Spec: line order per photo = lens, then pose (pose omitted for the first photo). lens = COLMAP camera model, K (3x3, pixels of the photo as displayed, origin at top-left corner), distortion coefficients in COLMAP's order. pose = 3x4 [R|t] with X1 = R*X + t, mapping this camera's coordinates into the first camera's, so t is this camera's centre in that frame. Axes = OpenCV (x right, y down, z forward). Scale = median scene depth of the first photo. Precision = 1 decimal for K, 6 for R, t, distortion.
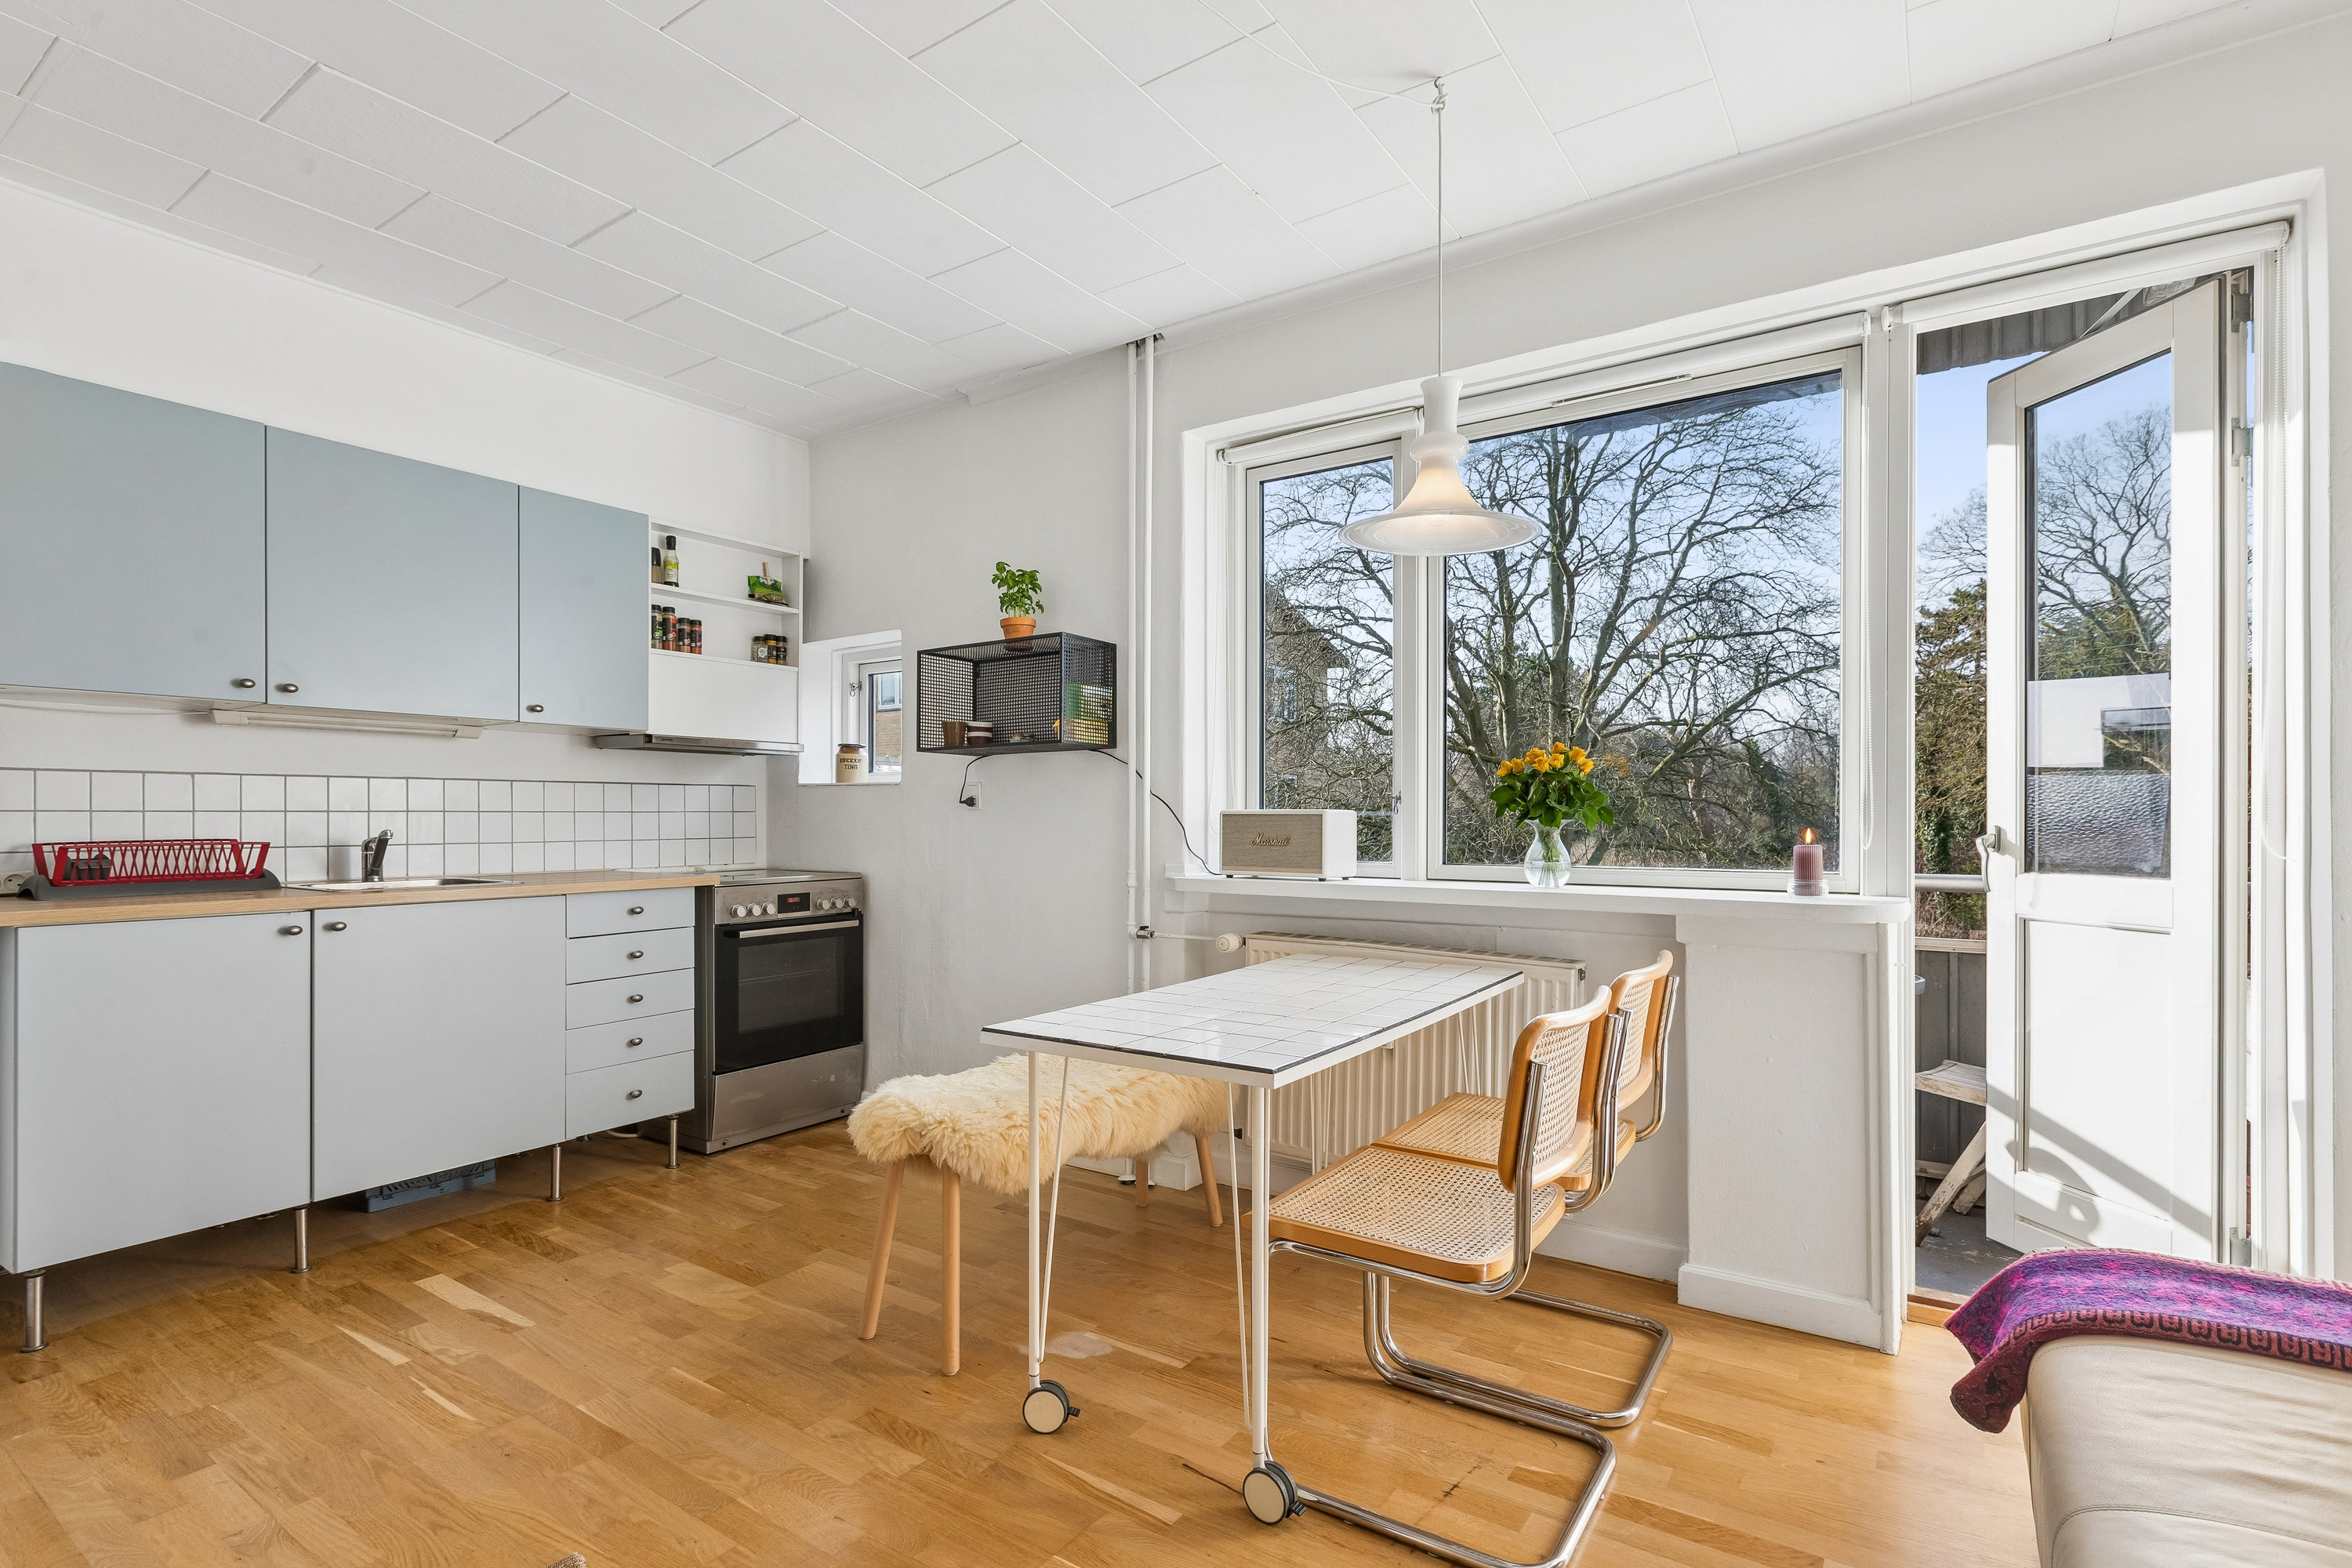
lens RADIAL K [[1107.3, 0, 1184.6], [0, 1107.3, 820.0], [0, 0, 1]] dist [0.000366, -0.001289]
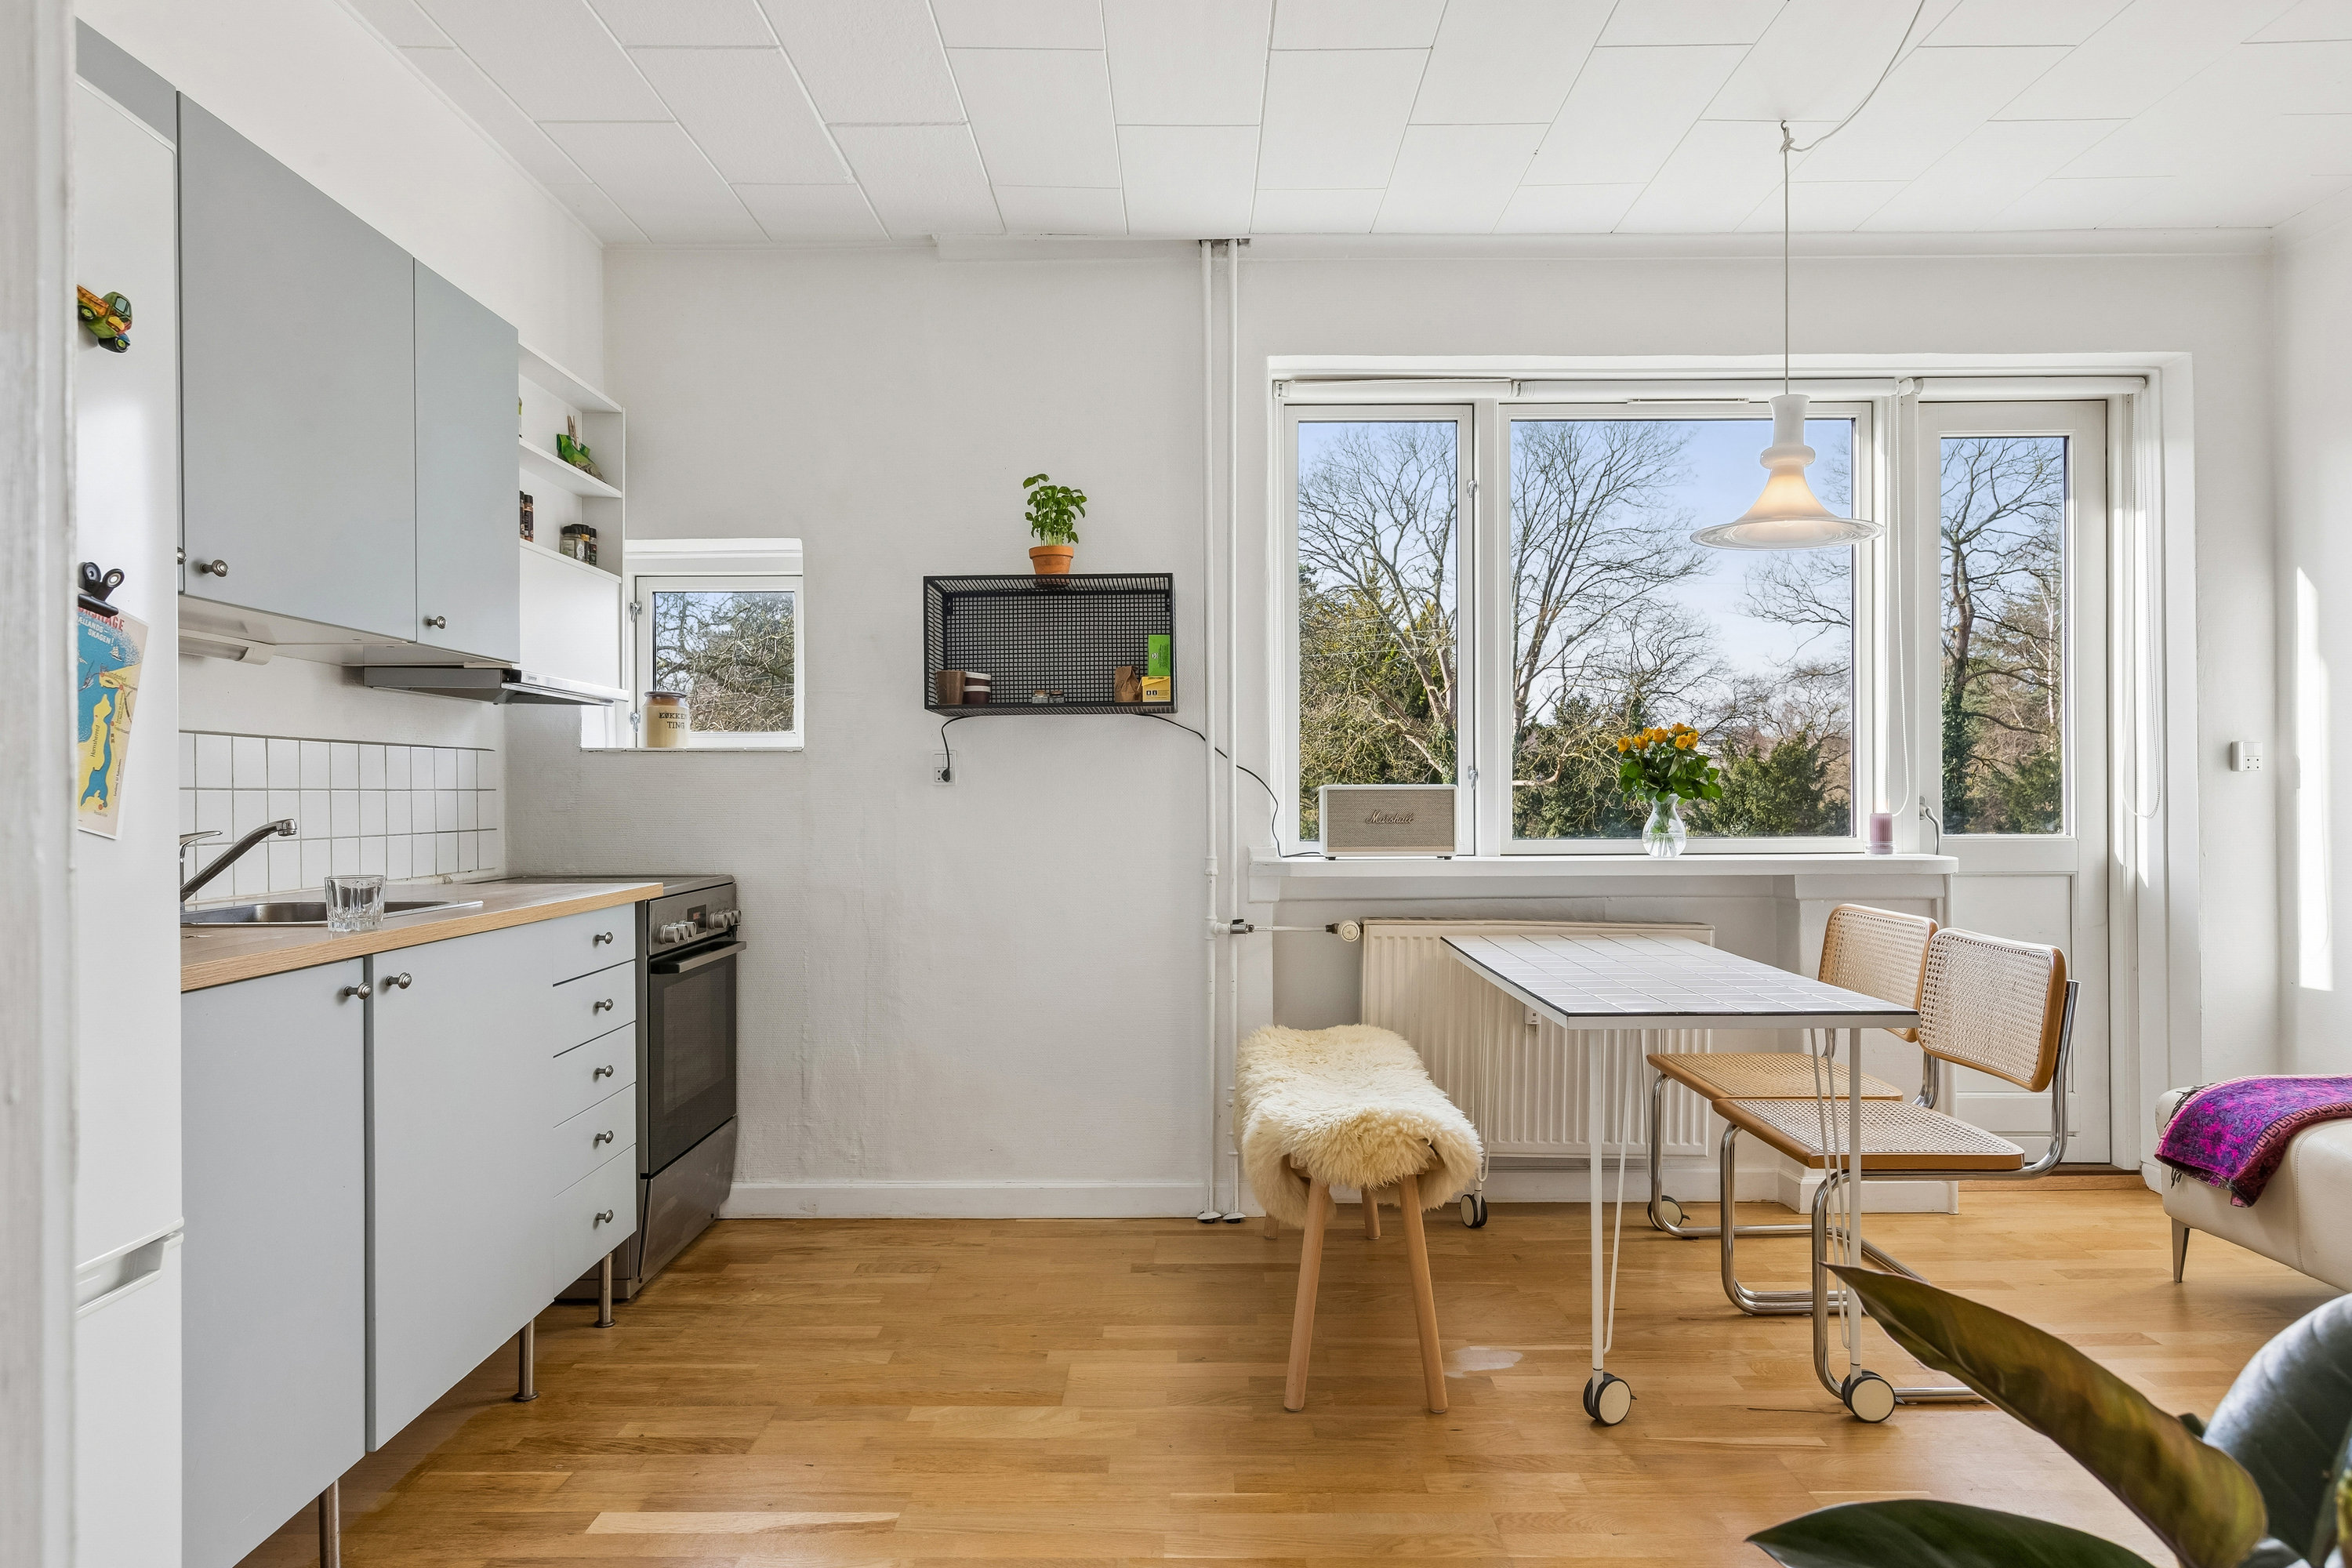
lens RADIAL K [[1385.9, 0, 1206.6], [0, 1385.9, 803.5], [0, 0, 1]] dist [0.000994, -0.001335]
pose [[0.829120, -0.008300, 0.559009, -0.666305], [0.007521, 0.999965, 0.003692, 0.000920], [-0.559020, 0.001143, 0.829153, 0.115602]]
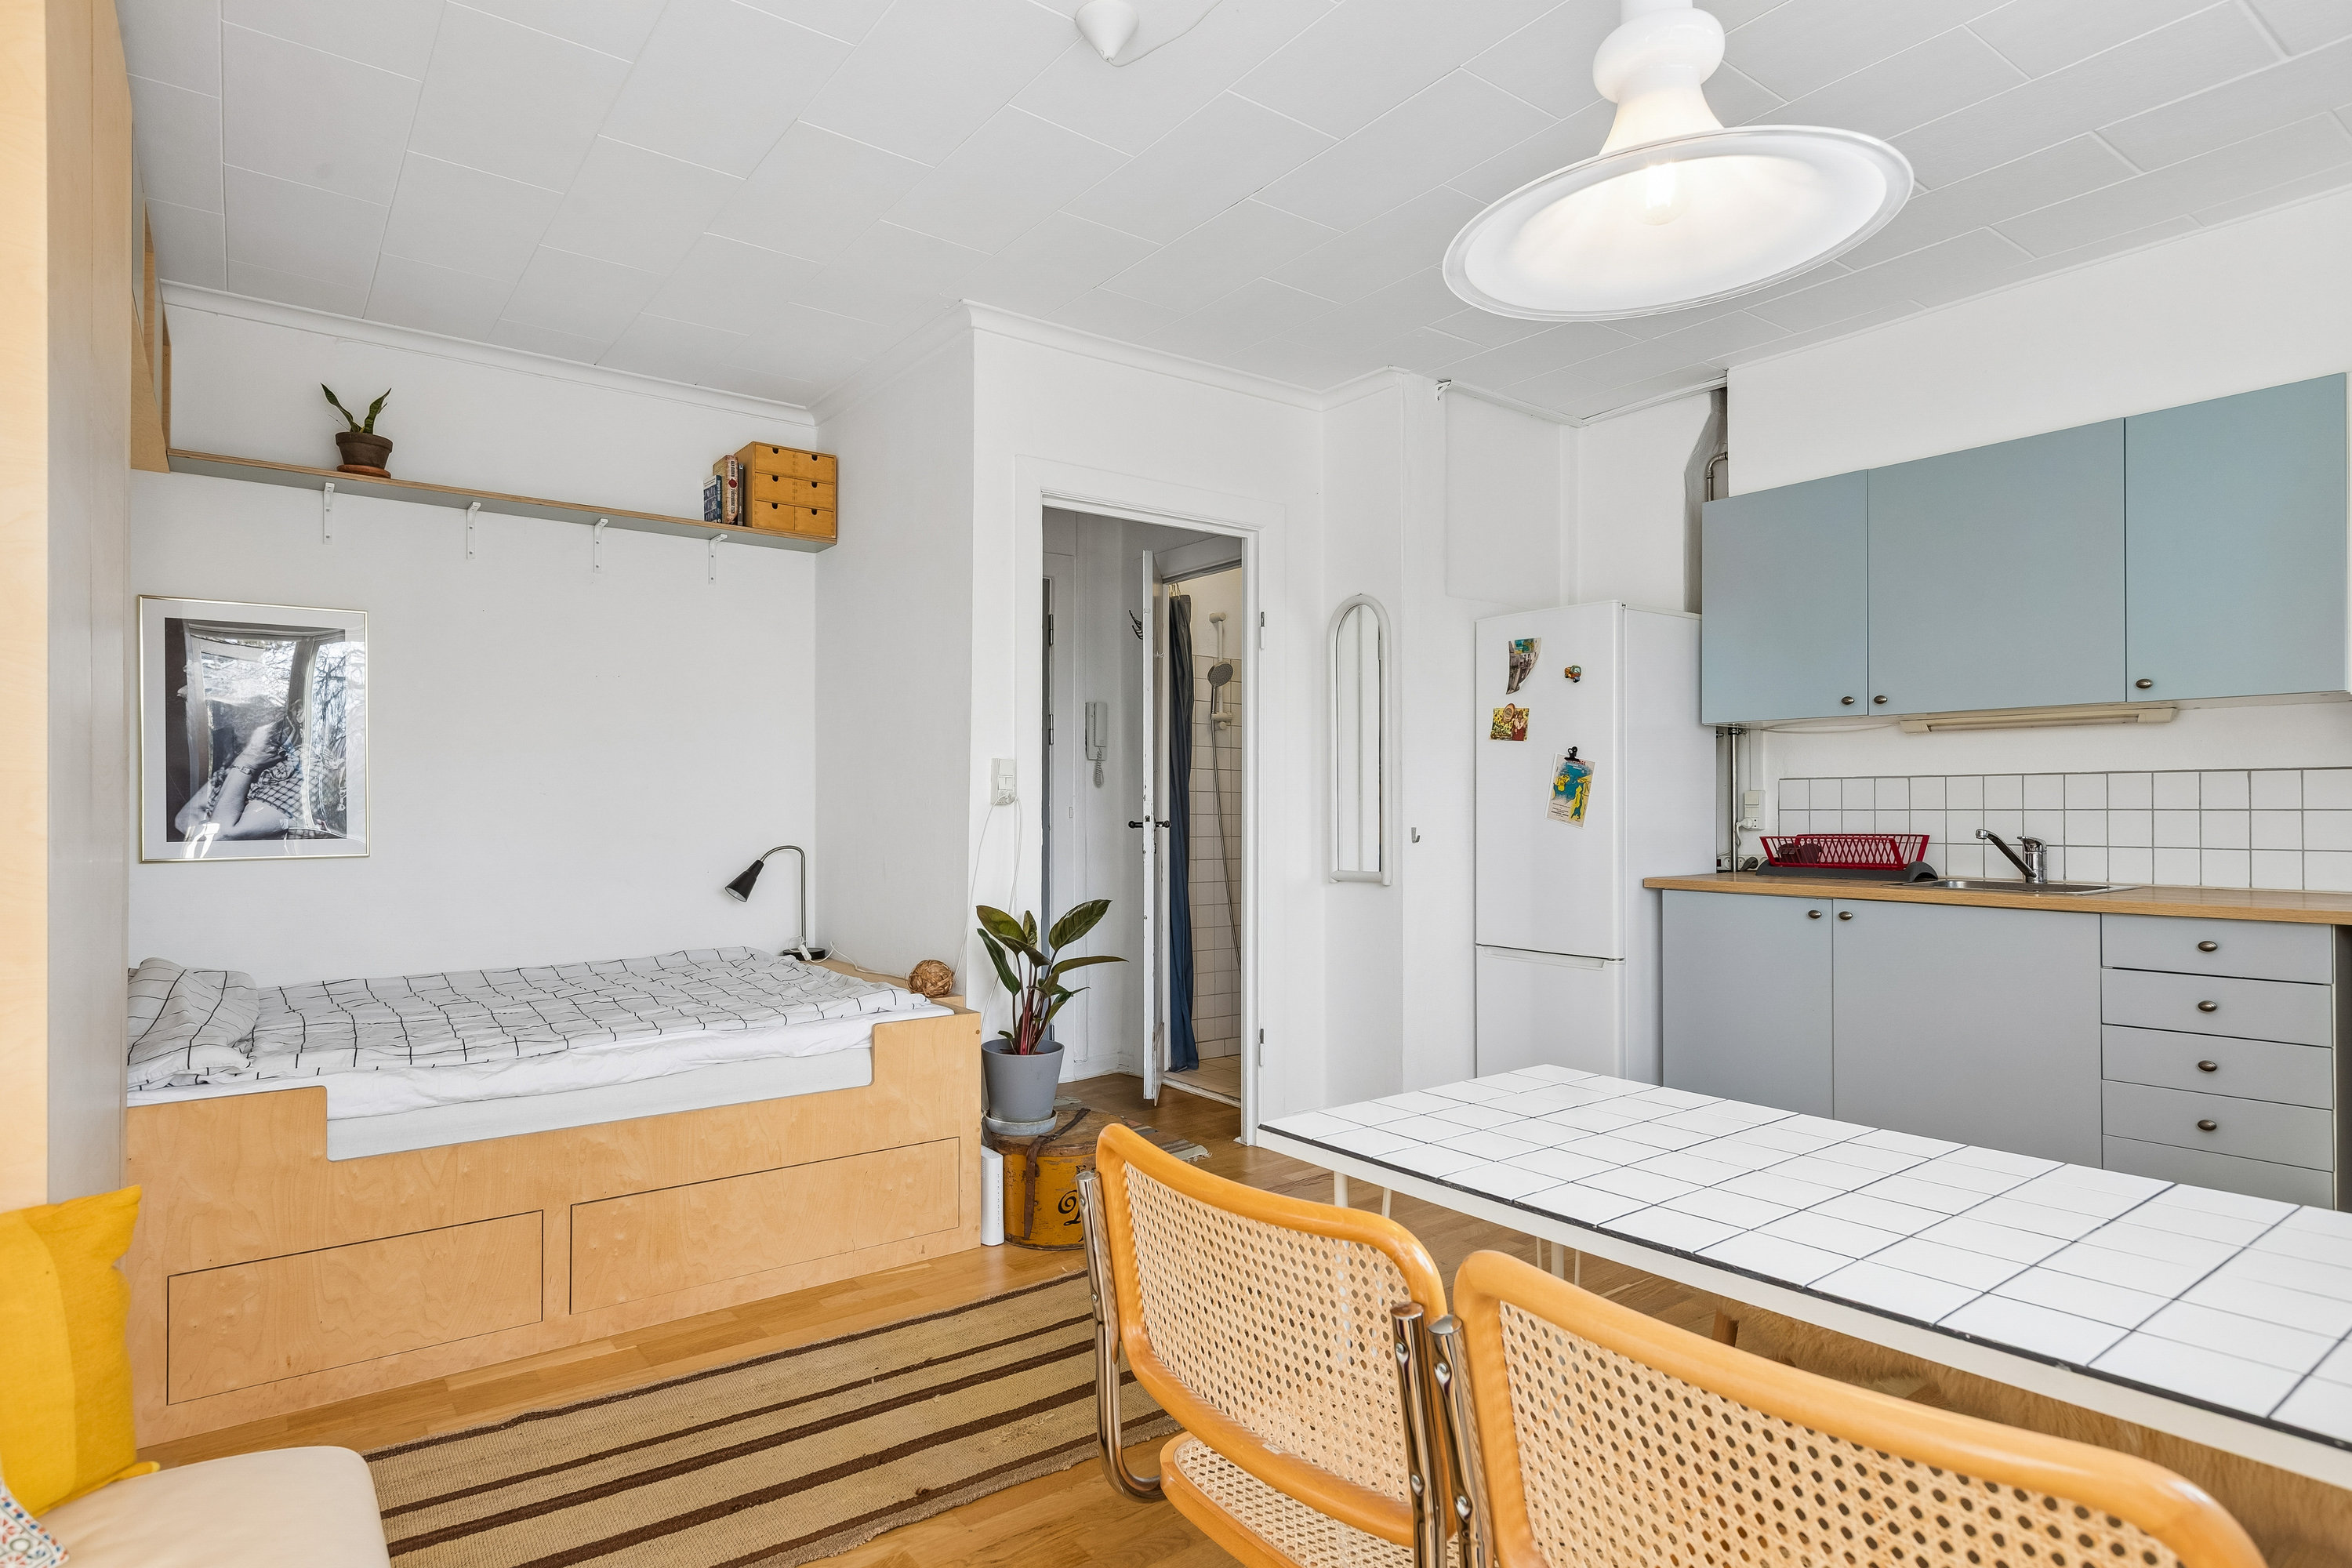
lens RADIAL K [[1278.7, 0, 1181.9], [0, 1278.7, 795.3], [0, 0, 1]] dist [-0.000618, 0.005362]
pose [[-0.329874, -0.005606, -0.944008, 0.532810], [-0.000581, 0.999983, -0.005735, -0.013256], [0.944025, -0.001343, -0.329872, 0.646057]]
